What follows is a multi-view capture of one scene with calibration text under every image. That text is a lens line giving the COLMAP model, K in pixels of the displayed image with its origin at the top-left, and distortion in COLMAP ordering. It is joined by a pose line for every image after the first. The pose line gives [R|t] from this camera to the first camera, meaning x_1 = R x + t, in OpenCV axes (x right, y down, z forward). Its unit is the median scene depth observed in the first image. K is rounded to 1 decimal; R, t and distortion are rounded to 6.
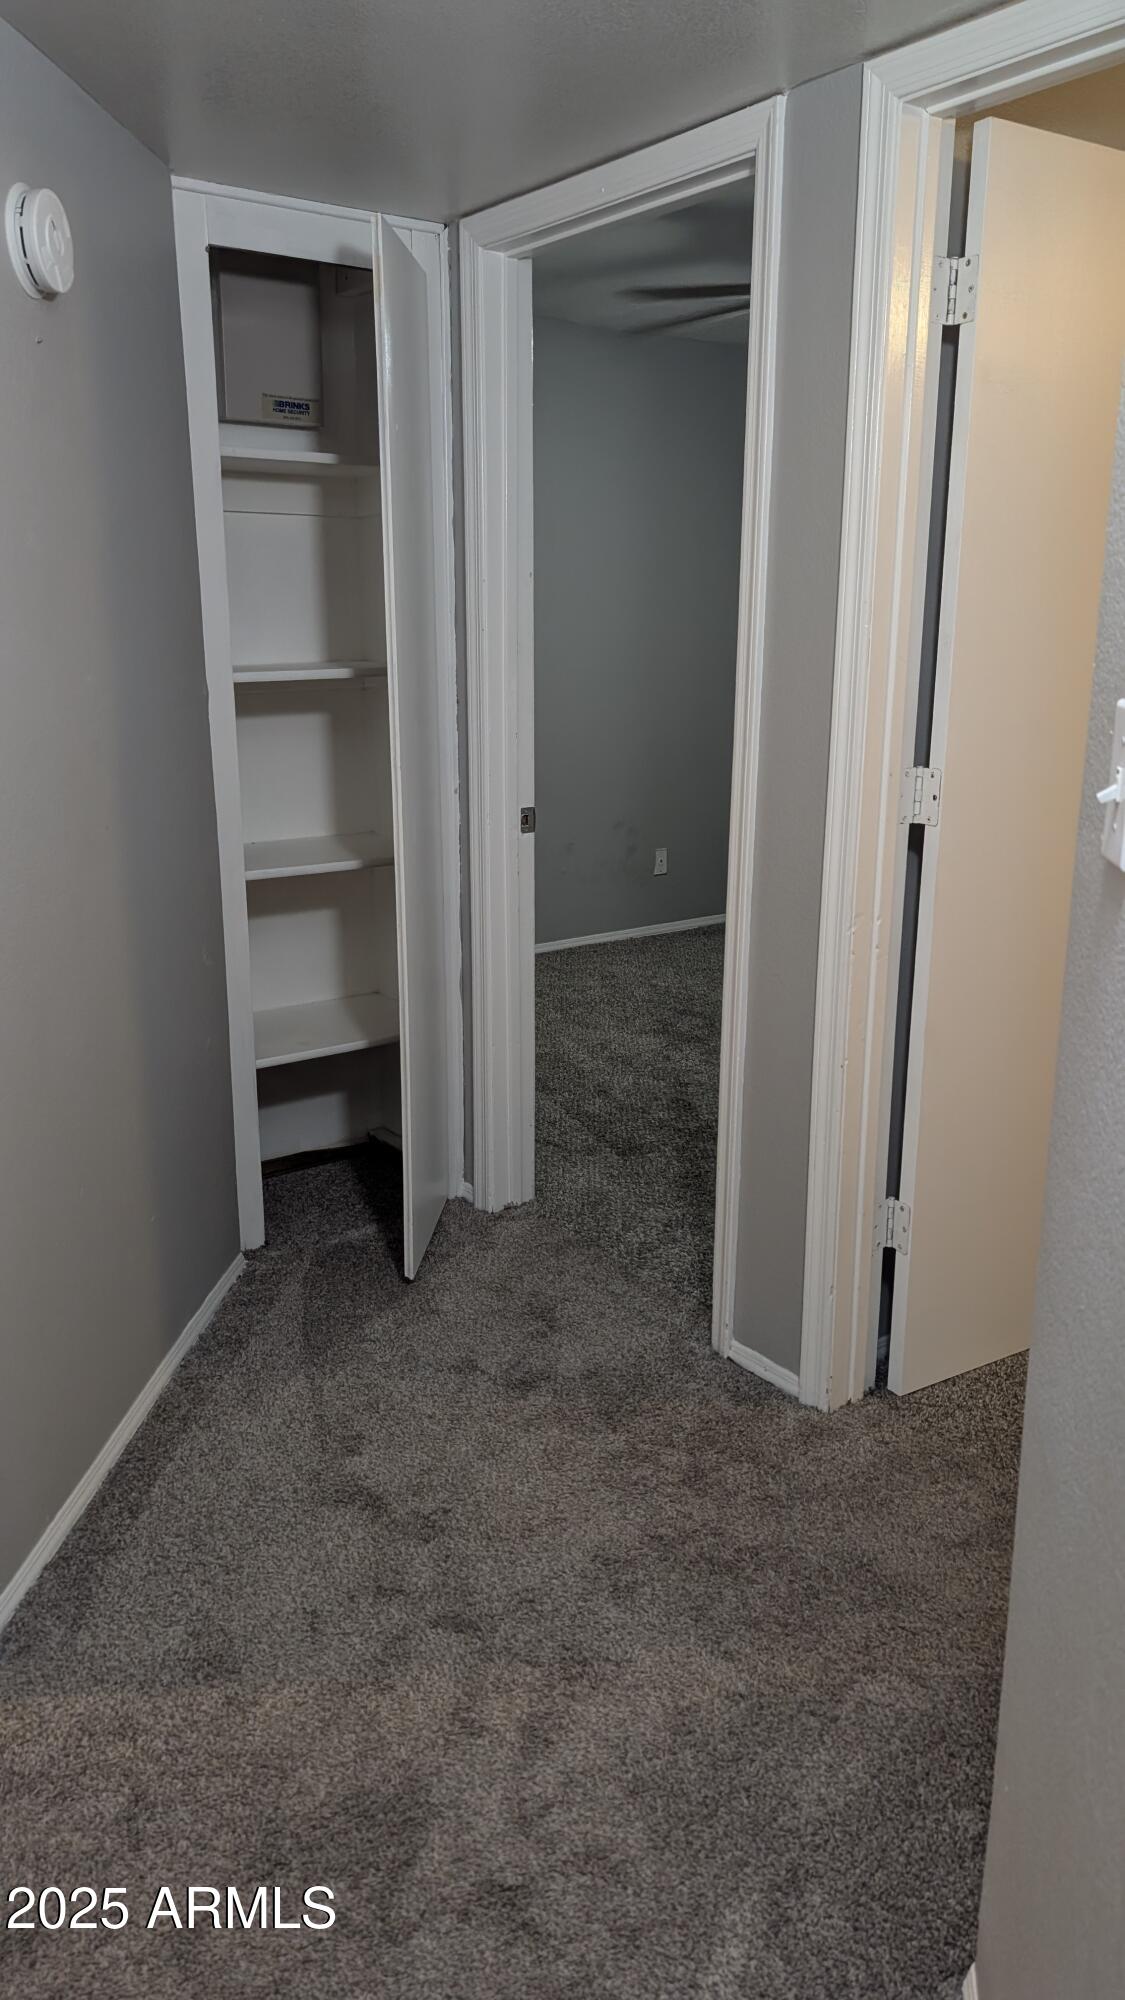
lens RADIAL K [[1491.7, 0, 561.8], [0, 1491.7, 1001.9], [0, 0, 1]] dist [0.050050, -0.024688]
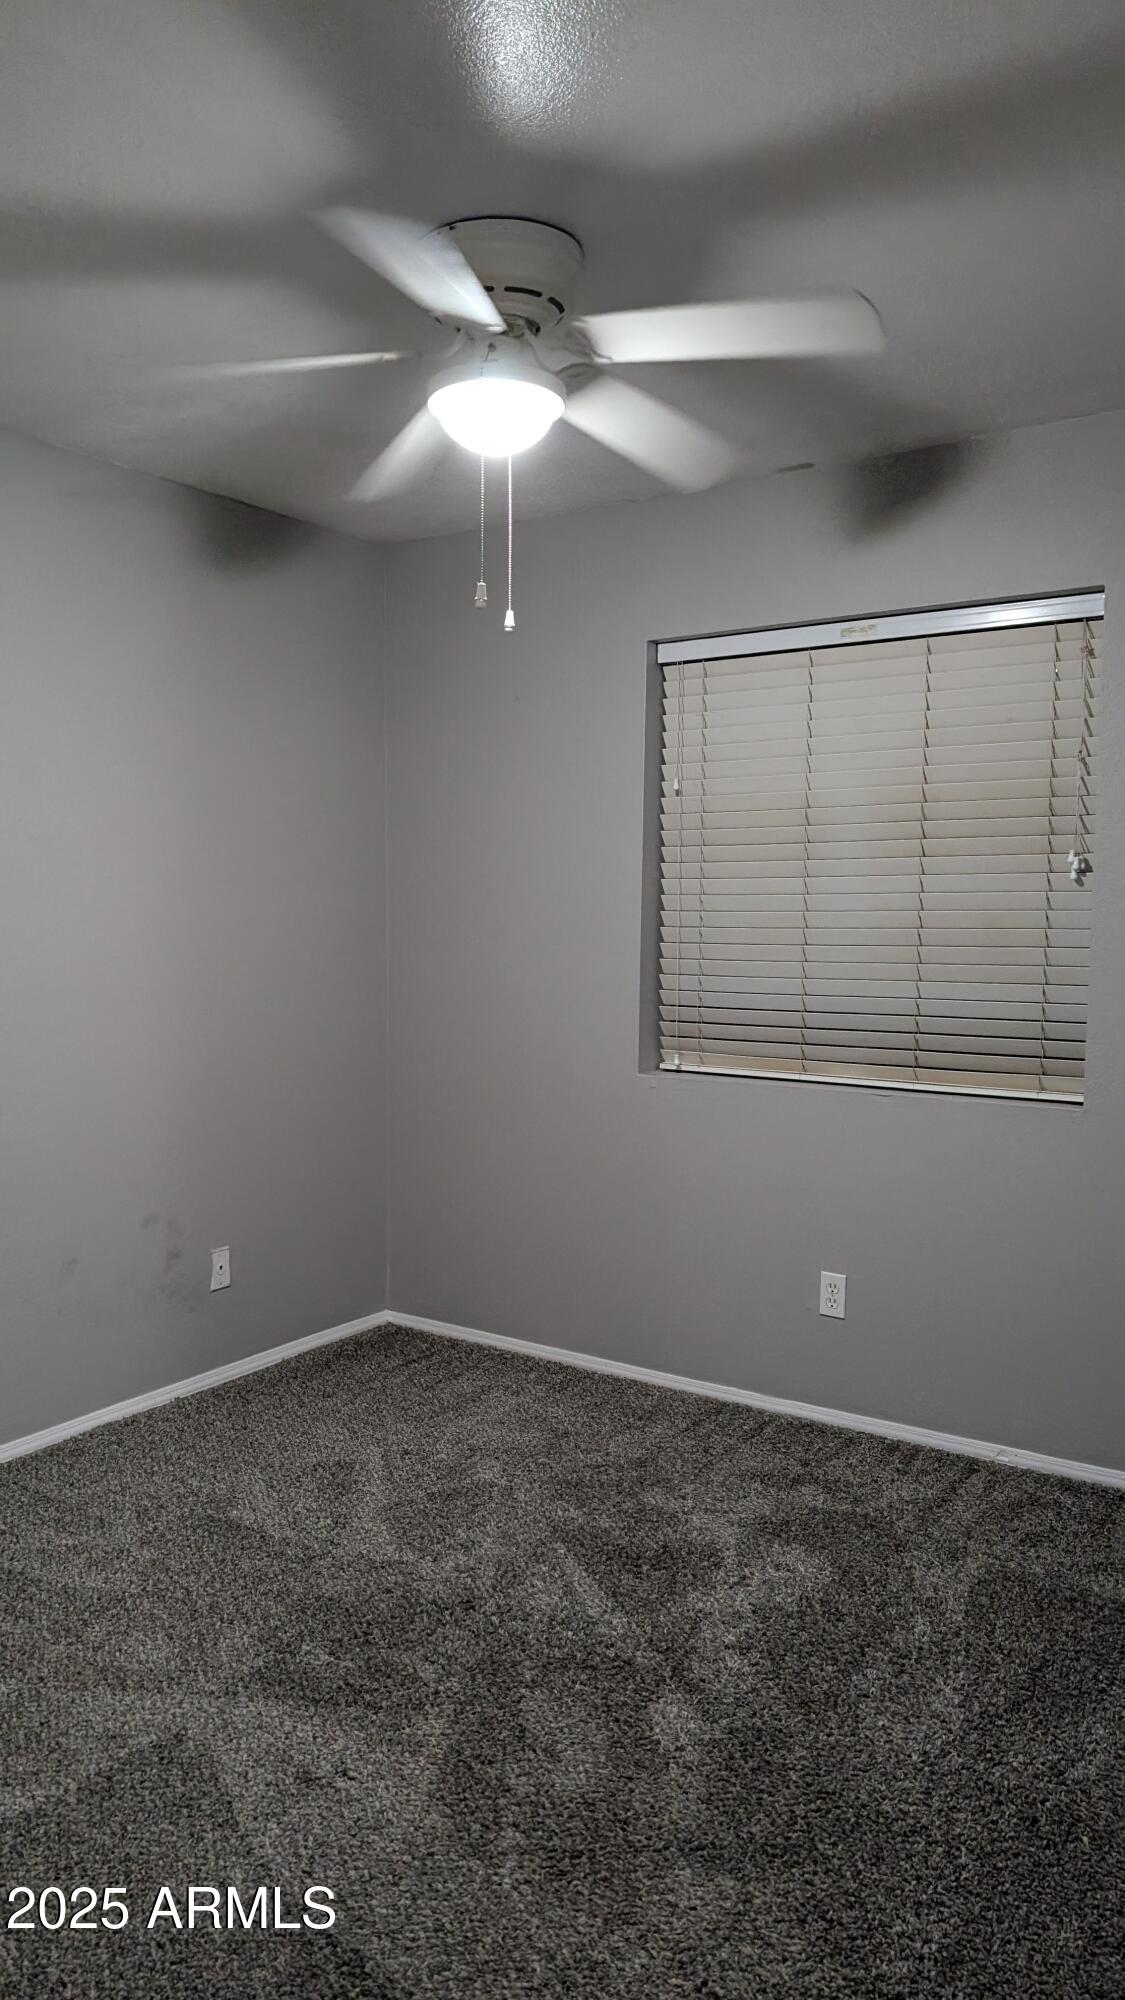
lens RADIAL K [[1491.7, 0, 563.2], [0, 1491.7, 1000.4], [0, 0, 1]] dist [0.050050, -0.024688]
pose [[0.943980, -0.026816, 0.328911, -0.002953], [0.087063, 0.981618, -0.169840, -0.087125], [-0.318311, 0.188962, 0.928963, 0.344854]]
